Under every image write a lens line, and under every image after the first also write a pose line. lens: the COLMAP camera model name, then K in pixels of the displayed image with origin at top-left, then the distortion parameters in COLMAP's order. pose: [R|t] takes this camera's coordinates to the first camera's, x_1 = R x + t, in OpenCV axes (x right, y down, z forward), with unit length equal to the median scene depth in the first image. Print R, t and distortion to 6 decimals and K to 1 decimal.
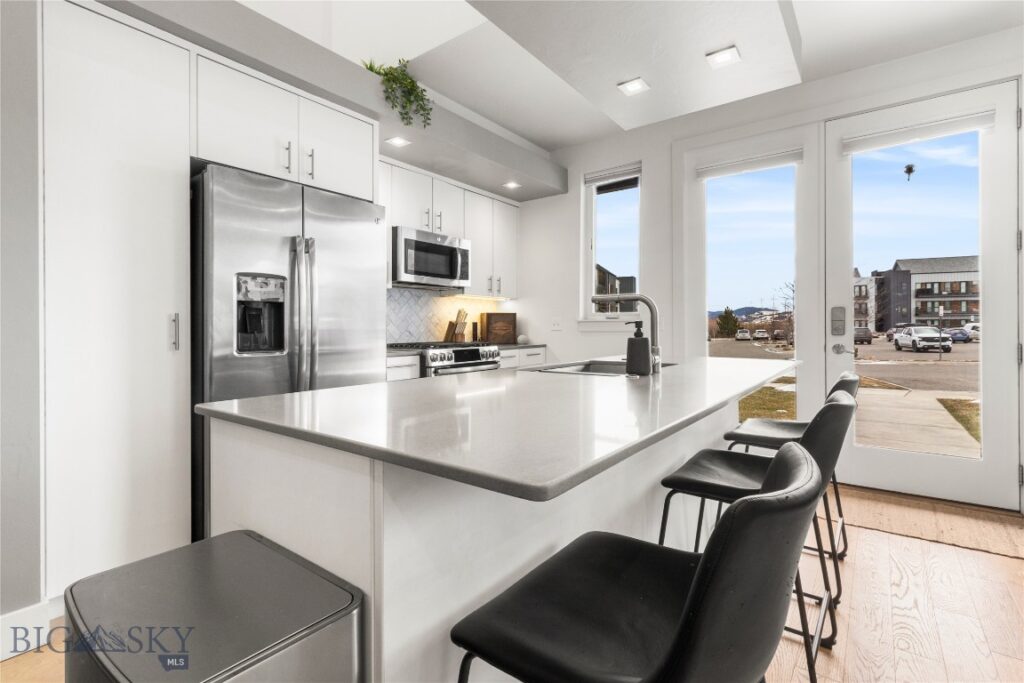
lens RADIAL K [[473.0, 0, 524.5], [0, 473.0, 331.1], [0, 0, 1]] dist [0.003655, -0.000117]
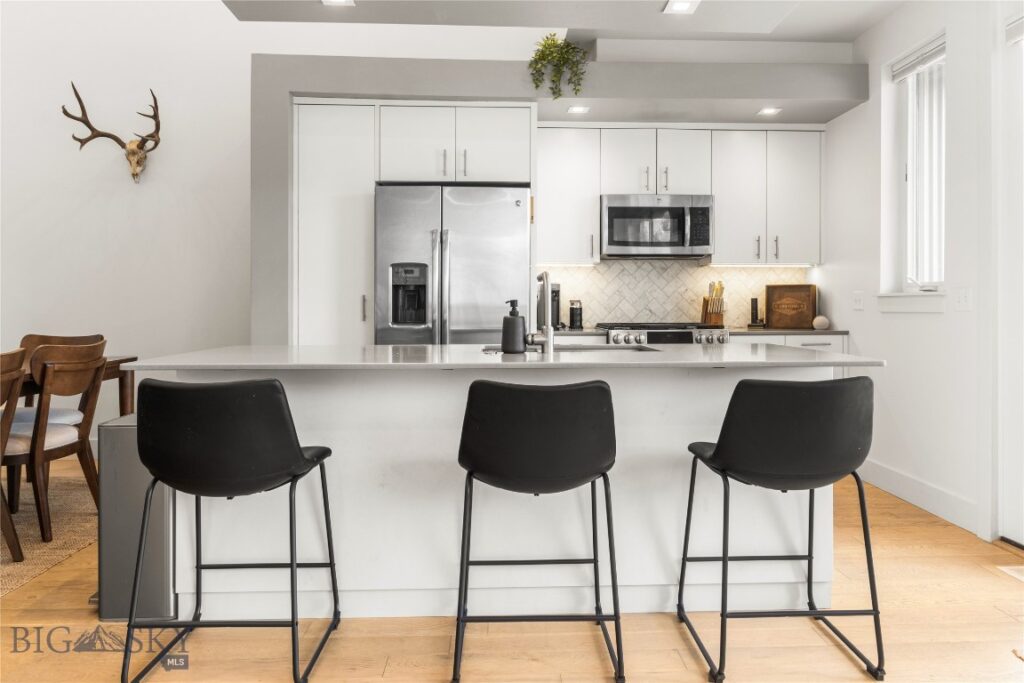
lens RADIAL K [[688.0, 0, 536.2], [0, 688.0, 307.6], [0, 0, 1]] dist [-0.000021, 0.000227]
pose [[0.628105, 0.005990, -0.778106, 0.597332], [-0.007474, 0.999971, 0.001665, -0.003414], [0.778093, 0.004769, 0.628131, 0.053585]]
